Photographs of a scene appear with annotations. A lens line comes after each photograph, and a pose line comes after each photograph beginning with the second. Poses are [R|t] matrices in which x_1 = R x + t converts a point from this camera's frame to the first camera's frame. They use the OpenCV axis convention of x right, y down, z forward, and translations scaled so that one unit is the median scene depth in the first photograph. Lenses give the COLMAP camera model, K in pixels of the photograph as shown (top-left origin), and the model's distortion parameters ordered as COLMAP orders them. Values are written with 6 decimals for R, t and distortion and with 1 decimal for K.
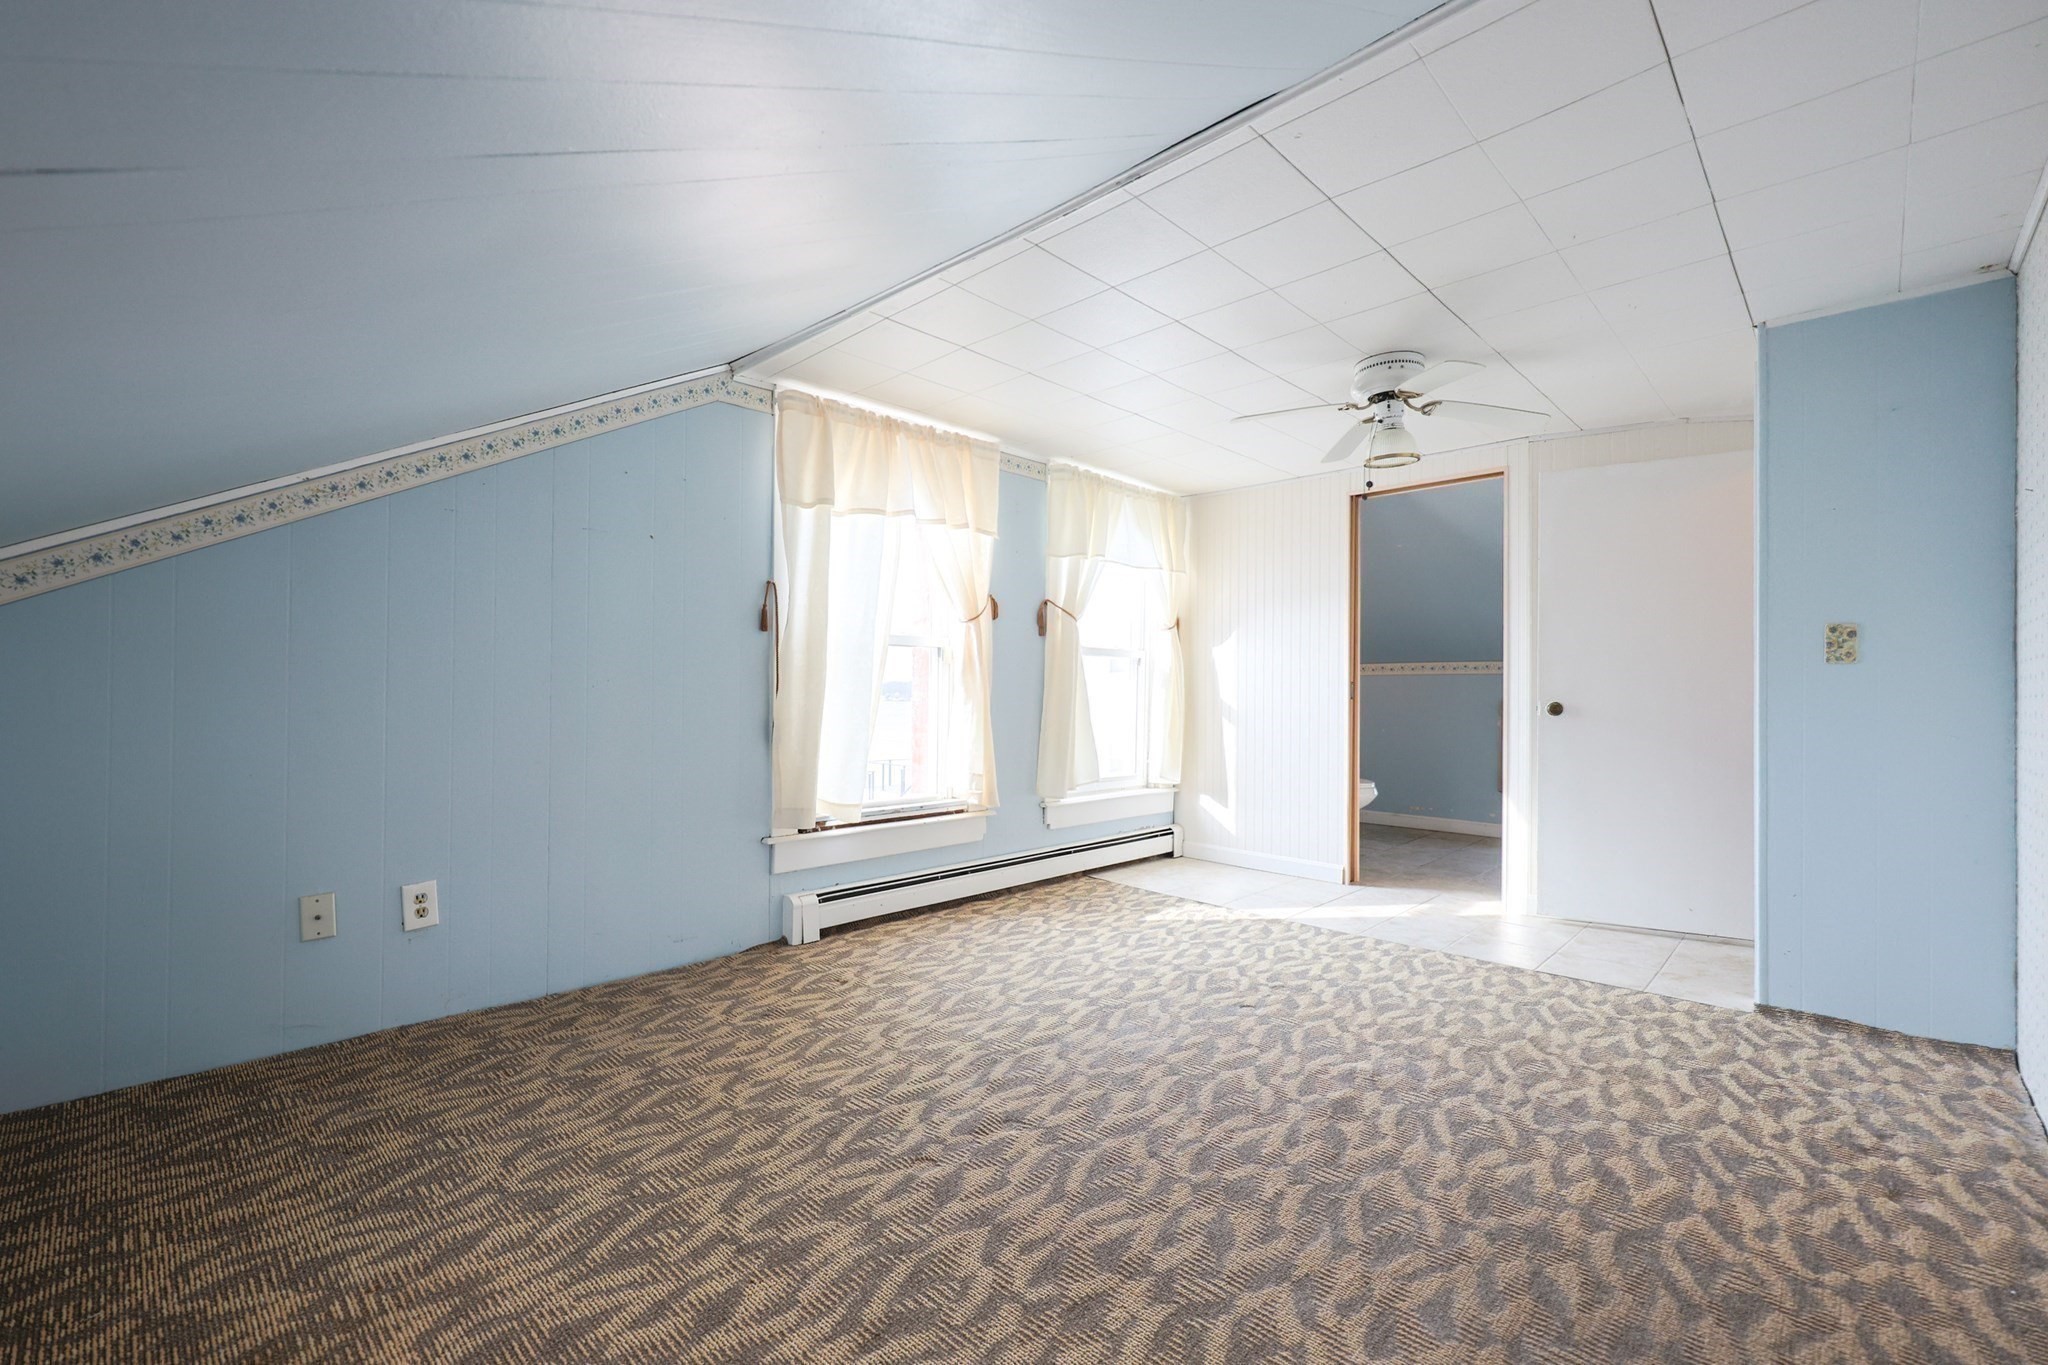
lens RADIAL K [[875.7, 0, 1022.5], [0, 875.7, 695.3], [0, 0, 1]] dist [0.000814, -0.000140]
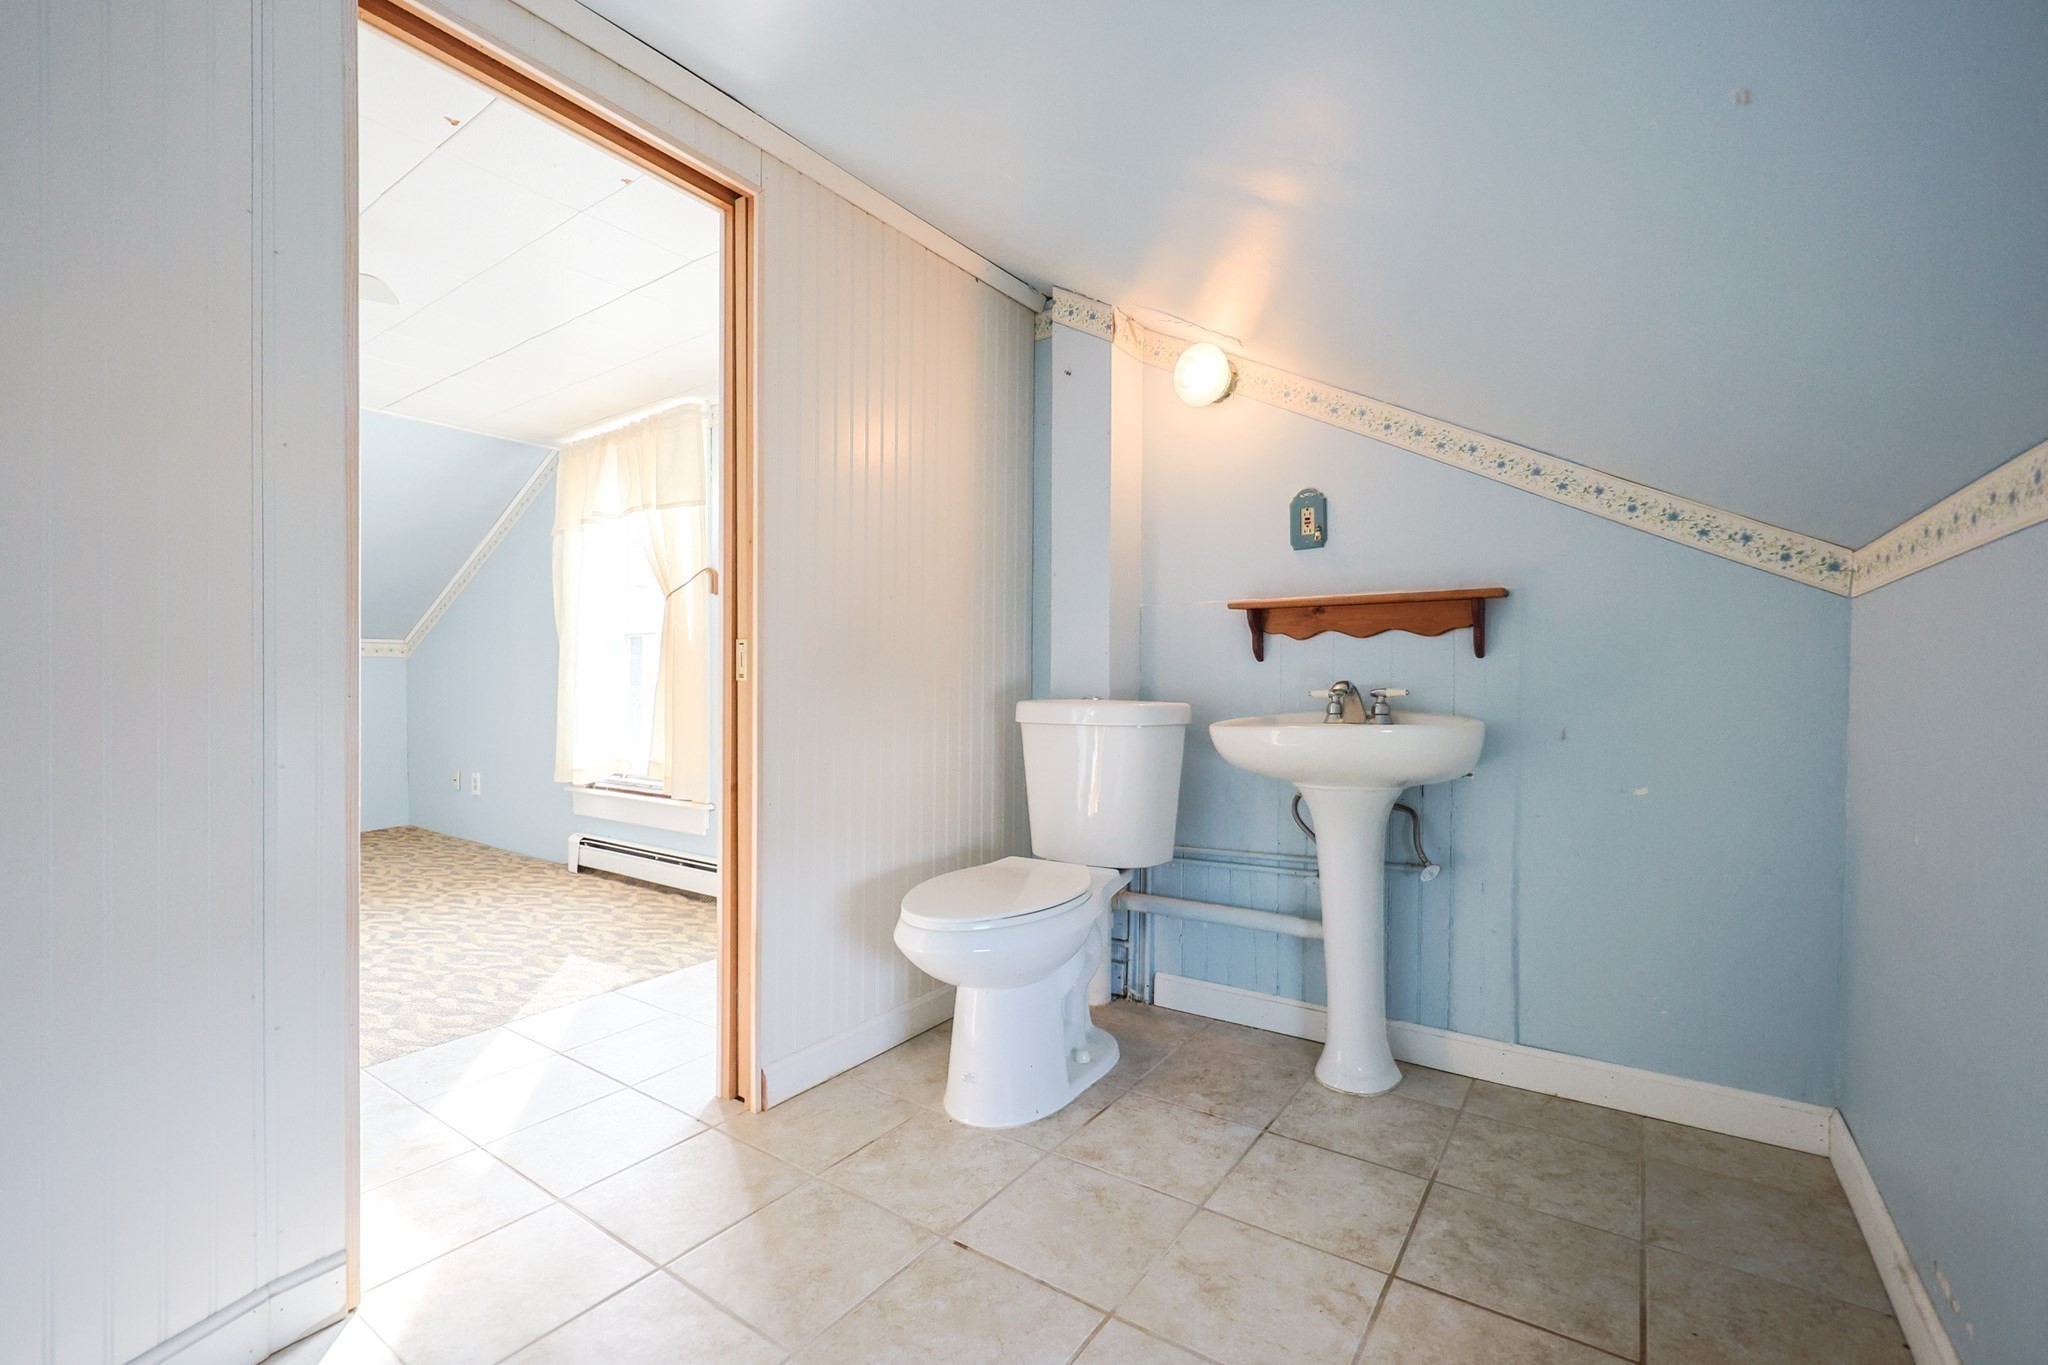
lens RADIAL K [[867.0, 0, 1037.6], [0, 867.0, 701.9], [0, 0, 1]] dist [-0.000369, -0.000156]
pose [[0.162505, 0.017300, -0.986556, 1.218642], [-0.002227, 0.999850, 0.017167, 0.009779], [0.986705, -0.000593, 0.162520, 1.594011]]
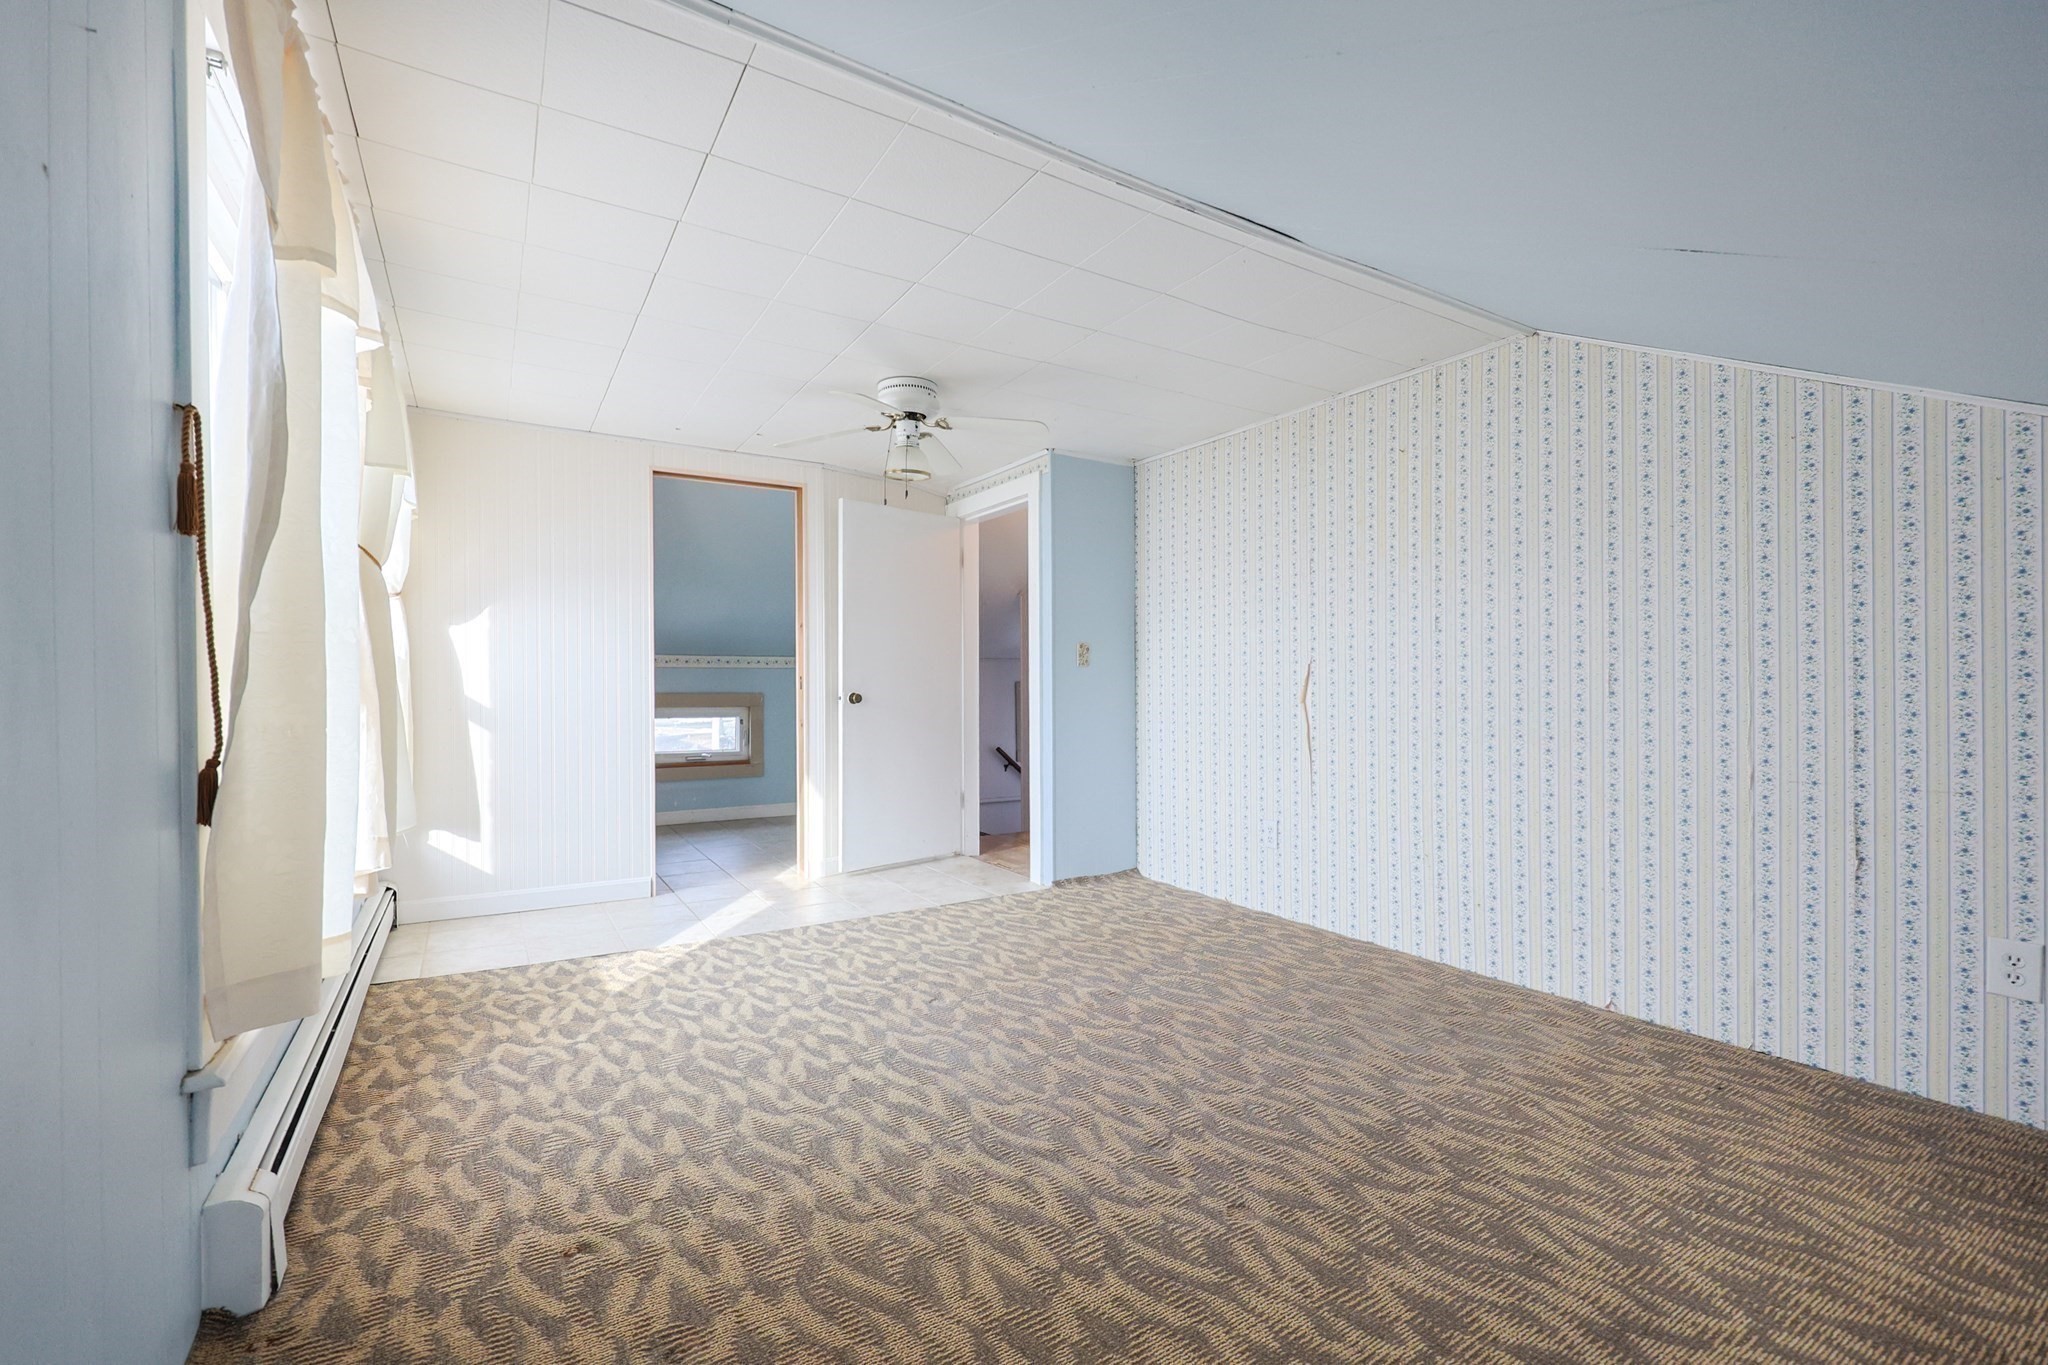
lens RADIAL K [[876.3, 0, 1024.6], [0, 876.3, 674.8], [0, 0, 1]] dist [0.000011, -0.000279]
pose [[0.239417, 0.005611, 0.970901, -0.619986], [0.007690, 0.999941, -0.007675, -0.006254], [-0.970886, 0.009304, 0.239360, 0.592485]]
